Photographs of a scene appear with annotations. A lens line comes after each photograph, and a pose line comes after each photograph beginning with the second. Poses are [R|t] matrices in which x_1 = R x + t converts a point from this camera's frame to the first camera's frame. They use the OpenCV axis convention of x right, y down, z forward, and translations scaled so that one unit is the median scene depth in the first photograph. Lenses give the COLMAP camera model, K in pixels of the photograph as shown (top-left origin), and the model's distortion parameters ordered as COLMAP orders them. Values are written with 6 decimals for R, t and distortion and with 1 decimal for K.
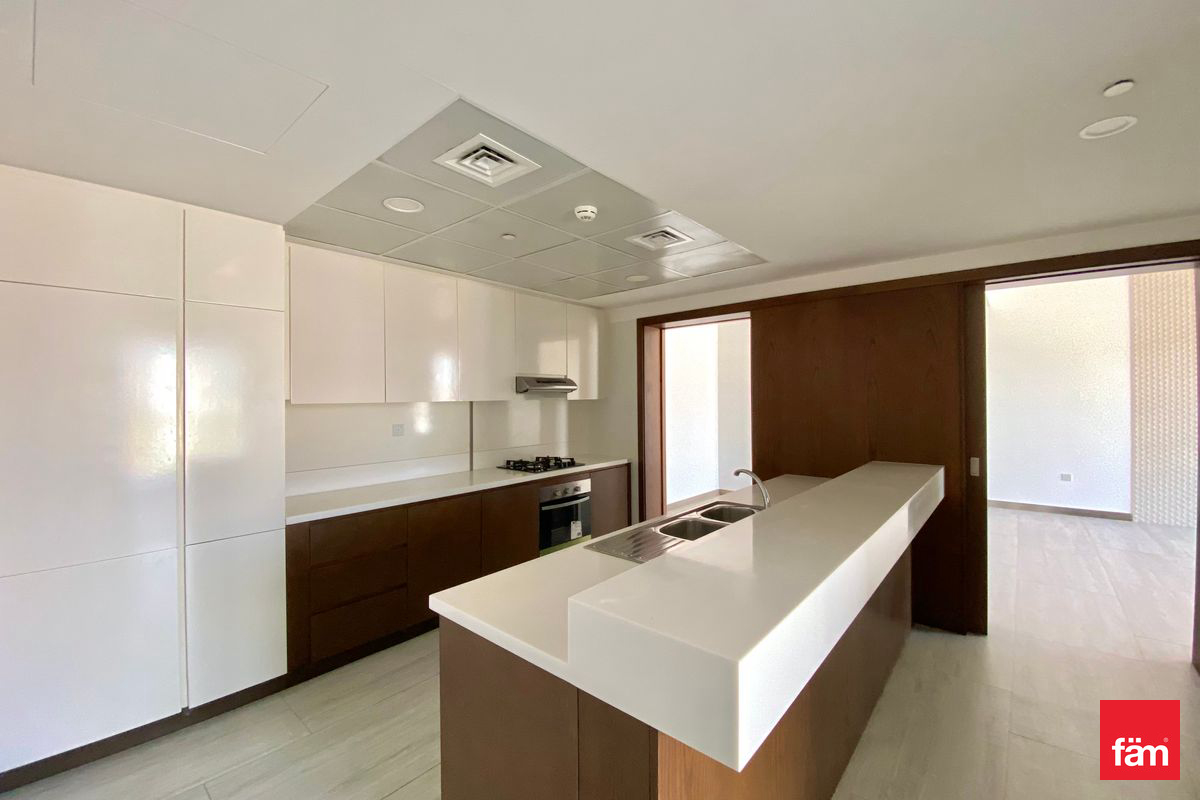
lens RADIAL K [[479.6, 0, 597.9], [0, 479.6, 396.2], [0, 0, 1]] dist [0.024996, -0.026206]
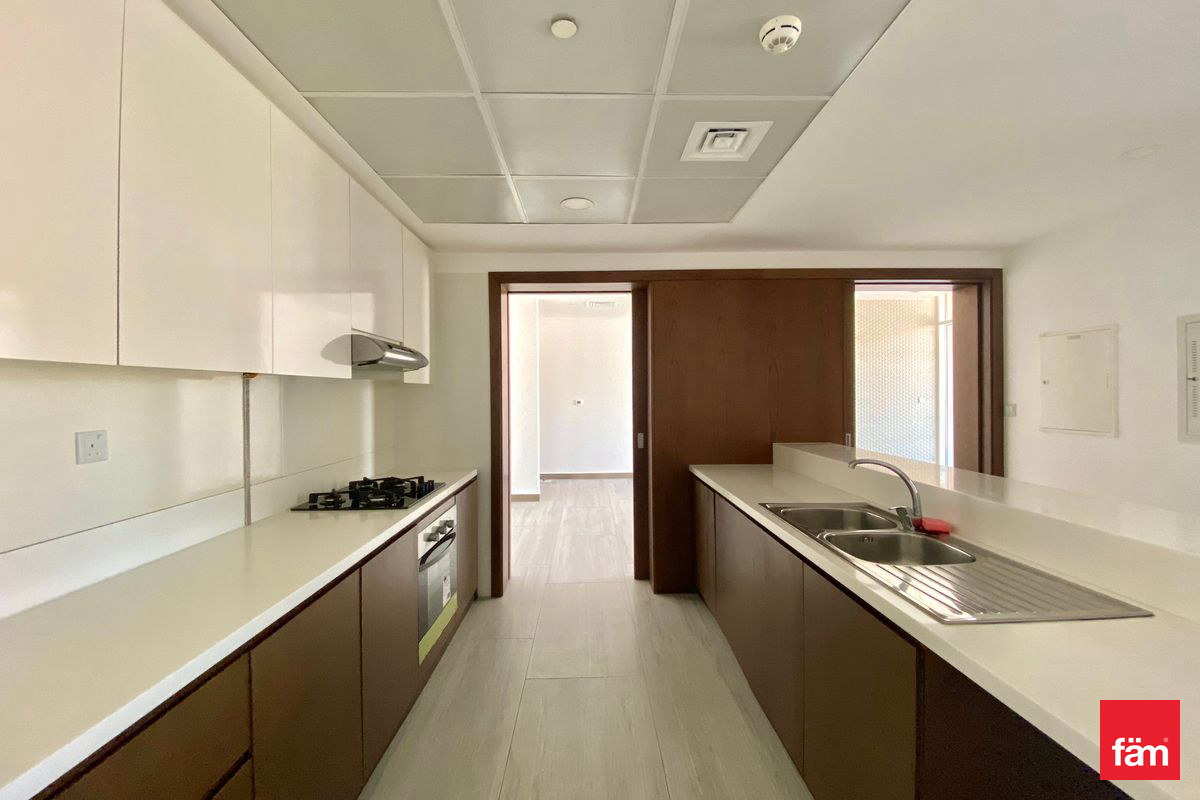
lens RADIAL K [[479.6, 0, 597.9], [0, 479.6, 396.2], [0, 0, 1]] dist [0.024996, -0.026206]
pose [[0.741324, -0.002289, 0.671143, -0.316890], [0.001216, 0.999997, 0.002067, 0.026152], [-0.671146, -0.000716, 0.741325, 0.403869]]
